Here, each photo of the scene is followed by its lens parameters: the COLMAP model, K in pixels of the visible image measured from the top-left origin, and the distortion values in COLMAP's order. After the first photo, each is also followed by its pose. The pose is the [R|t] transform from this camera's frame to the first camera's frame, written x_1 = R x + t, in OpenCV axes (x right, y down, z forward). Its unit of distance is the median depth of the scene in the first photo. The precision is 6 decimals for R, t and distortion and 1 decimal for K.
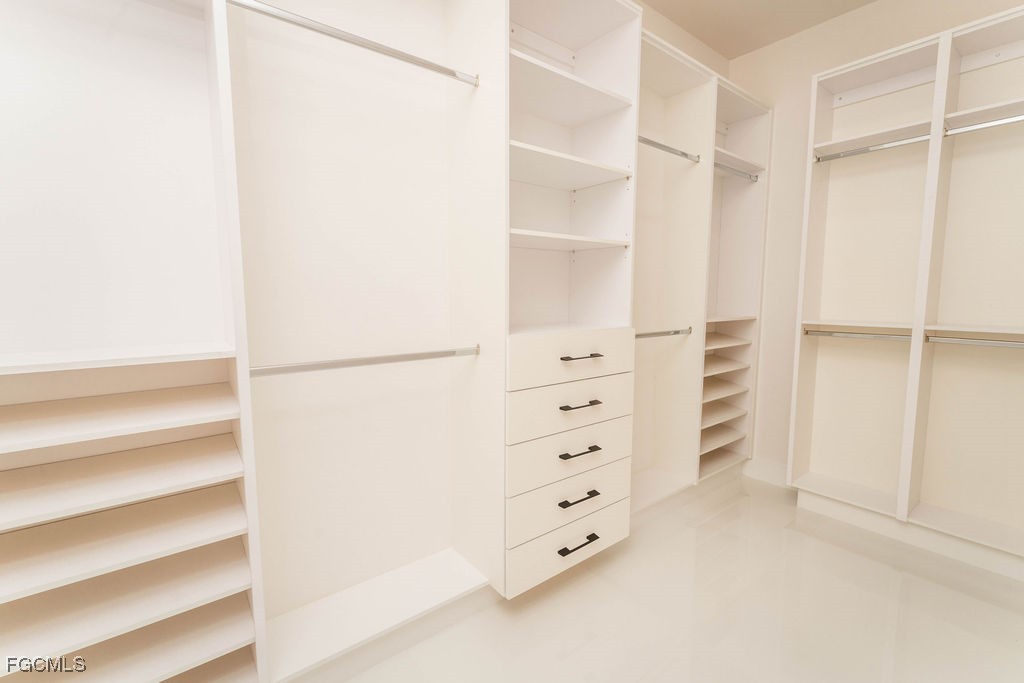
lens RADIAL K [[434.7, 0, 510.1], [0, 434.7, 338.7], [0, 0, 1]] dist [-0.002488, -0.000402]
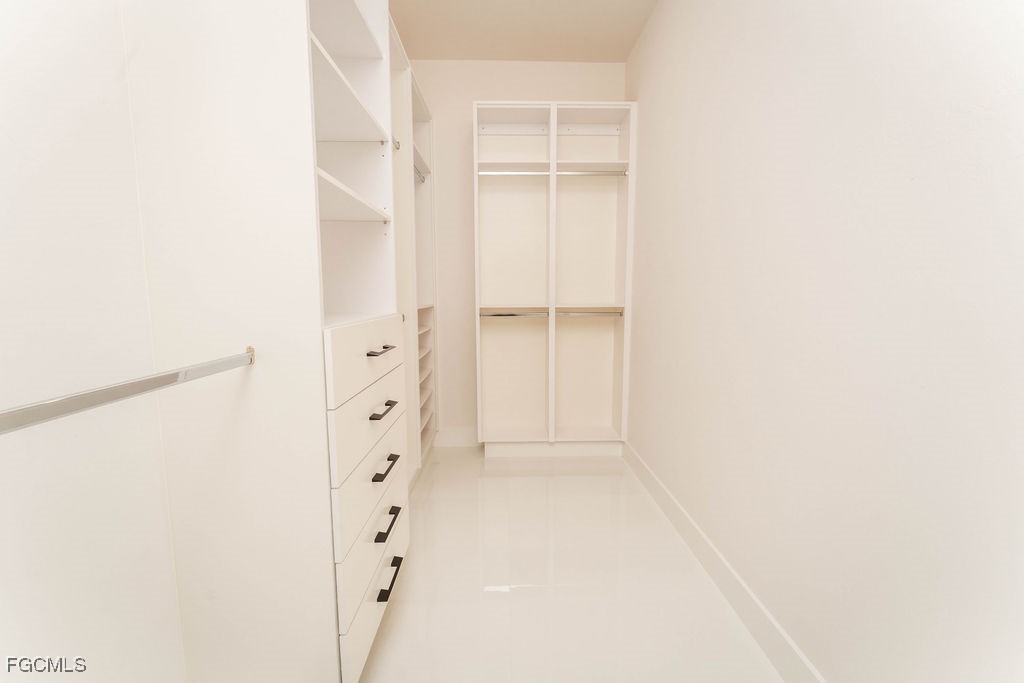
lens RADIAL K [[414.6, 0, 508.2], [0, 414.6, 339.2], [0, 0, 1]] dist [0.000022, -0.000113]
pose [[0.604925, -0.089899, 0.791191, -0.245328], [0.081164, 0.995393, 0.051045, 0.000797], [-0.792135, 0.033338, 0.609435, 0.279978]]
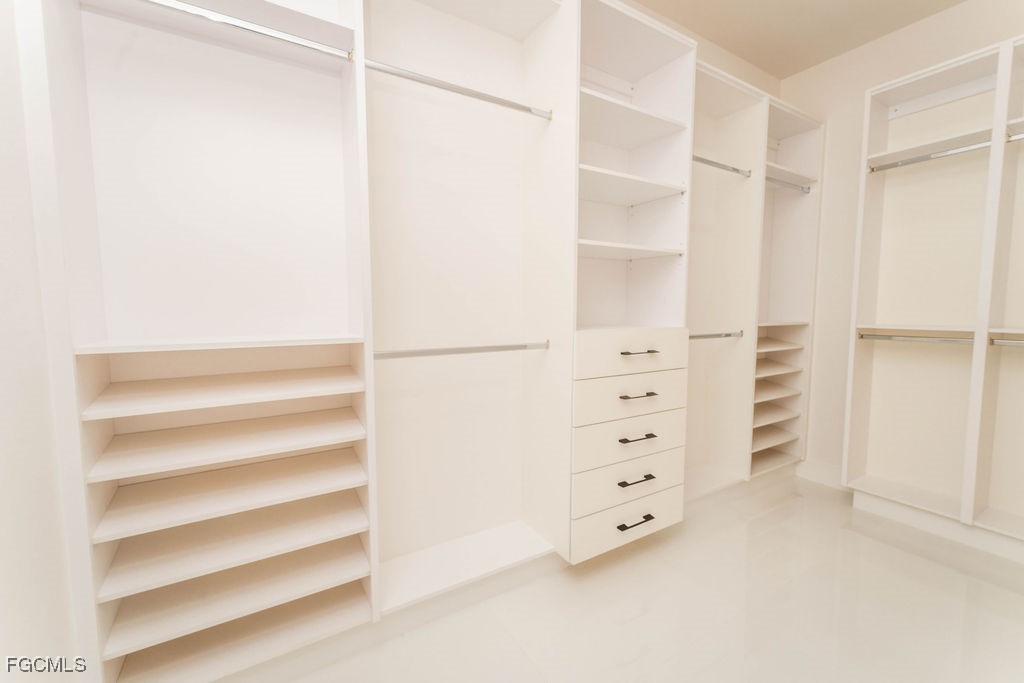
lens RADIAL K [[408.1, 0, 511.8], [0, 408.1, 337.8], [0, 0, 1]] dist [0.000767, -0.000409]
pose [[0.993099, 0.009526, -0.116891, -0.033397], [-0.012366, 0.999645, -0.023597, 0.026971], [0.116625, 0.024880, 0.992864, -0.070001]]
